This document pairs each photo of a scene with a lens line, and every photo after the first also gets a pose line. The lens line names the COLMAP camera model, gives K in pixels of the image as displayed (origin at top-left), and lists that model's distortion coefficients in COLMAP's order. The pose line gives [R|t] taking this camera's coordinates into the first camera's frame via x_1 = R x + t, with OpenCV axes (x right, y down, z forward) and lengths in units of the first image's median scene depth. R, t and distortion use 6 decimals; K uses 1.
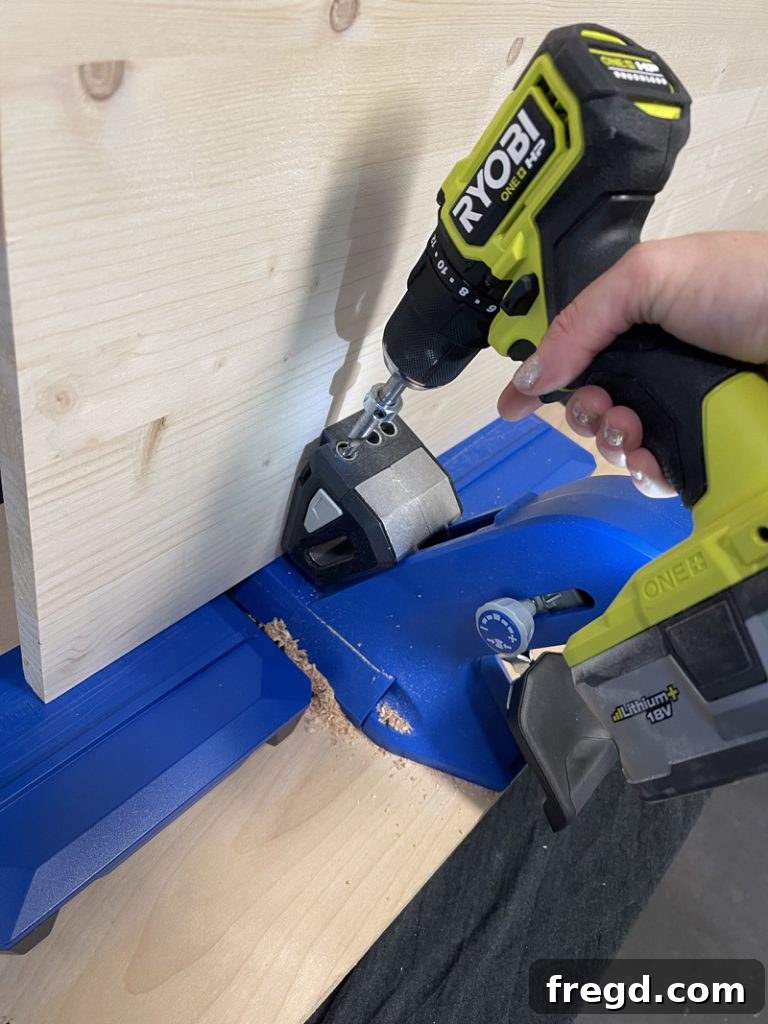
lens RADIAL K [[771.6, 0, 378.3], [0, 771.6, 508.7], [0, 0, 1]] dist [0.005873, -0.014615]
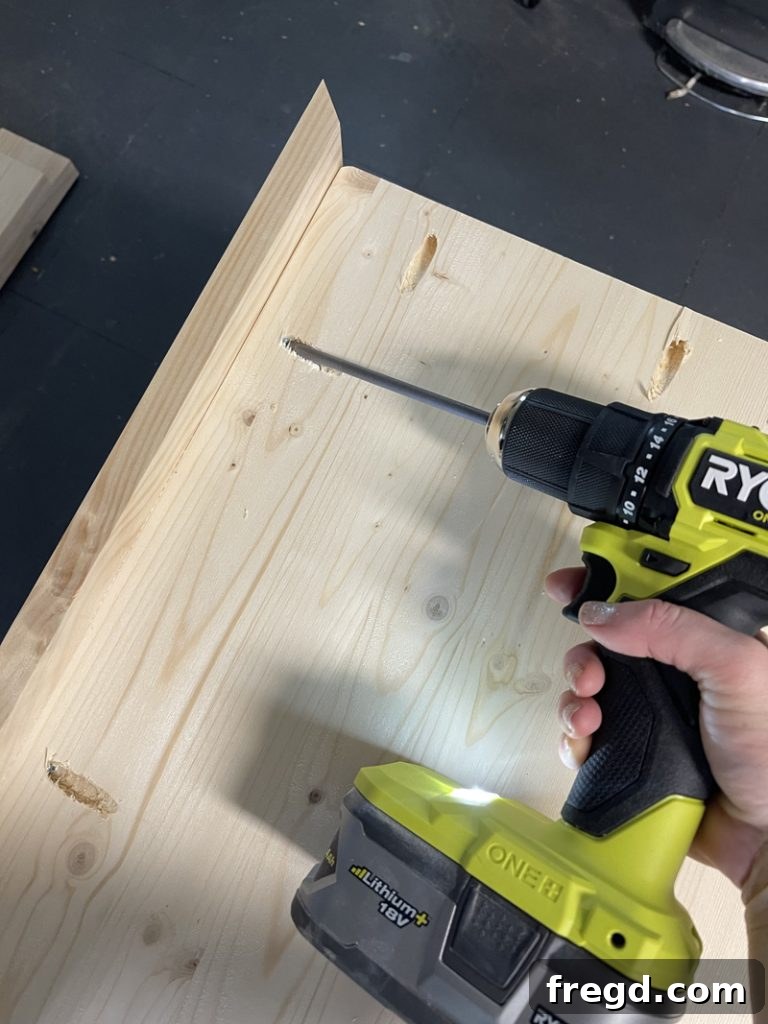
lens RADIAL K [[771.6, 0, 393.2], [0, 771.6, 515.8], [0, 0, 1]] dist [0.005873, -0.014615]
pose [[0.475193, 0.764002, 0.436455, -0.458061], [-0.842518, 0.538104, -0.024641, 0.003384], [-0.253684, -0.356012, 0.899389, 0.240619]]
